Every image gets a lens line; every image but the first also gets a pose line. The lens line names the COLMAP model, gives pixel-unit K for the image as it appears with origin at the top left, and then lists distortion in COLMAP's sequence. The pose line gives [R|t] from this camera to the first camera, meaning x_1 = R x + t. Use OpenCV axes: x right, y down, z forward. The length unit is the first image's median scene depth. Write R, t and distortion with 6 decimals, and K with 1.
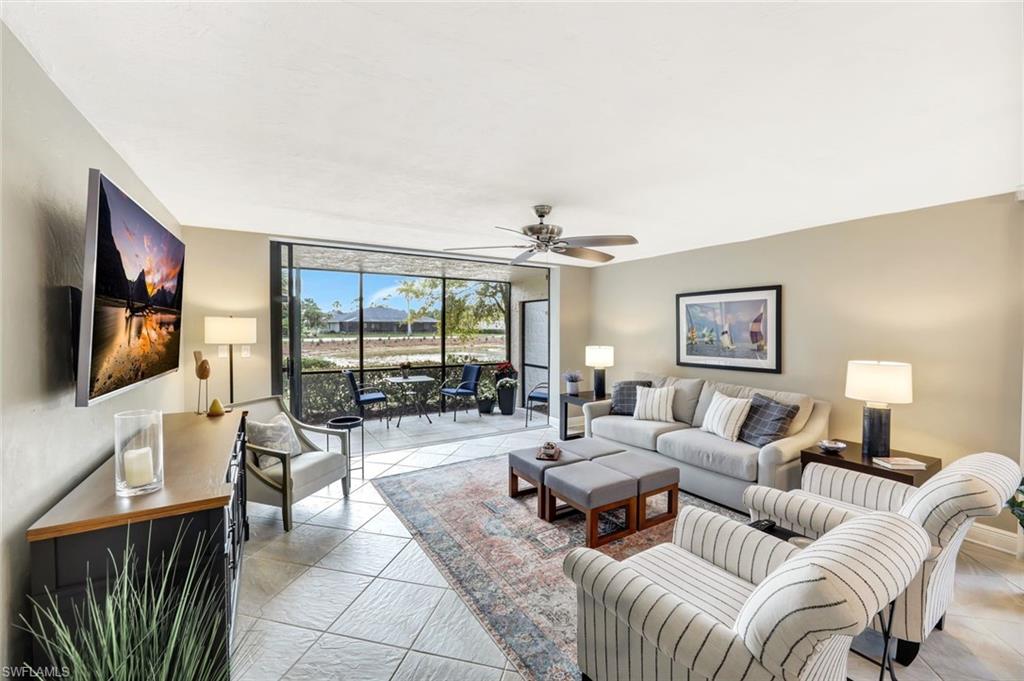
lens RADIAL K [[415.5, 0, 511.7], [0, 415.5, 332.6], [0, 0, 1]] dist [-0.000496, -0.000073]
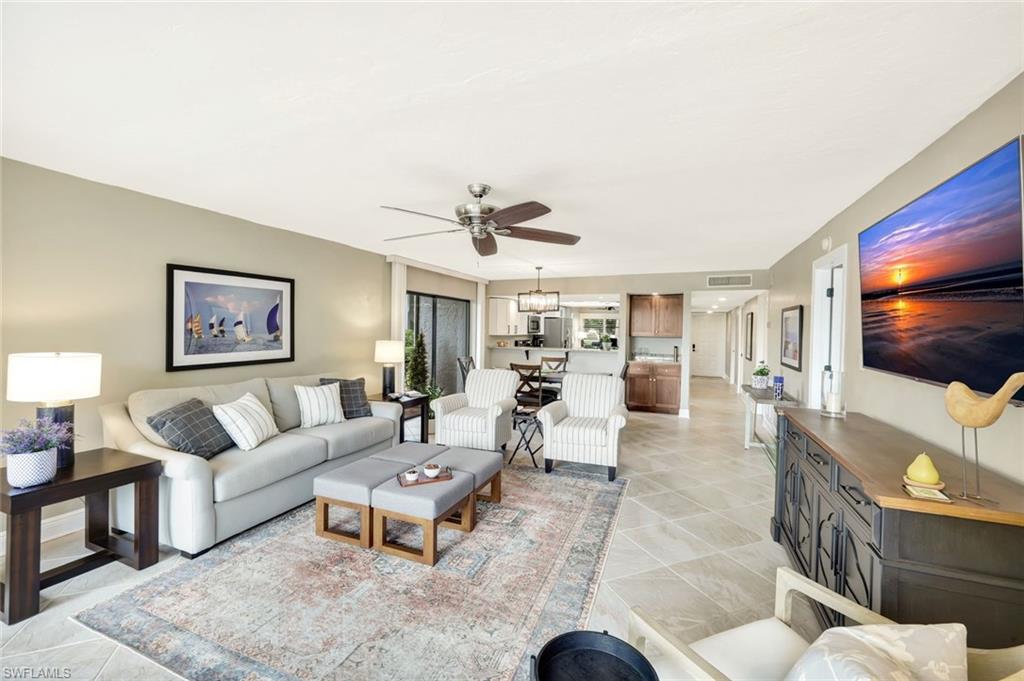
lens RADIAL K [[415.5, 0, 511.7], [0, 415.5, 332.6], [0, 0, 1]] dist [-0.000496, -0.000073]
pose [[-0.592546, -0.019378, 0.805303, -0.553960], [-0.006680, 0.999794, 0.019143, 0.000023], [-0.805509, 0.005963, -0.592554, 1.158579]]
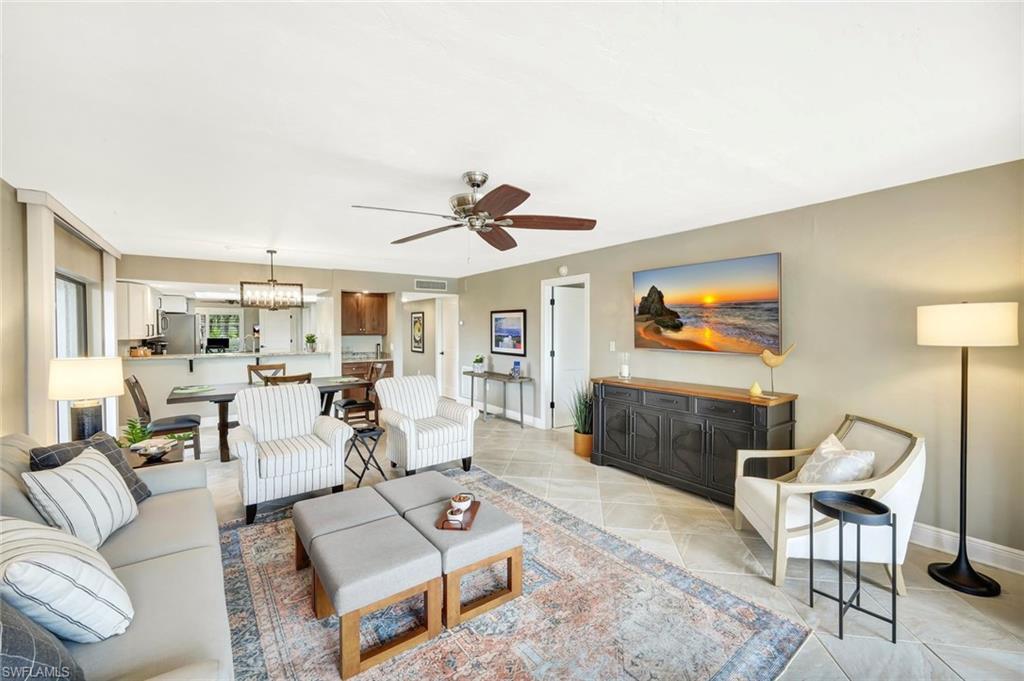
lens RADIAL K [[415.5, 0, 511.7], [0, 415.5, 332.6], [0, 0, 1]] dist [-0.000496, -0.000073]
pose [[-0.996757, -0.001164, -0.080458, 0.051871], [-0.003074, 0.999716, 0.023616, -0.006905], [0.080408, 0.023787, -0.996478, 1.432262]]
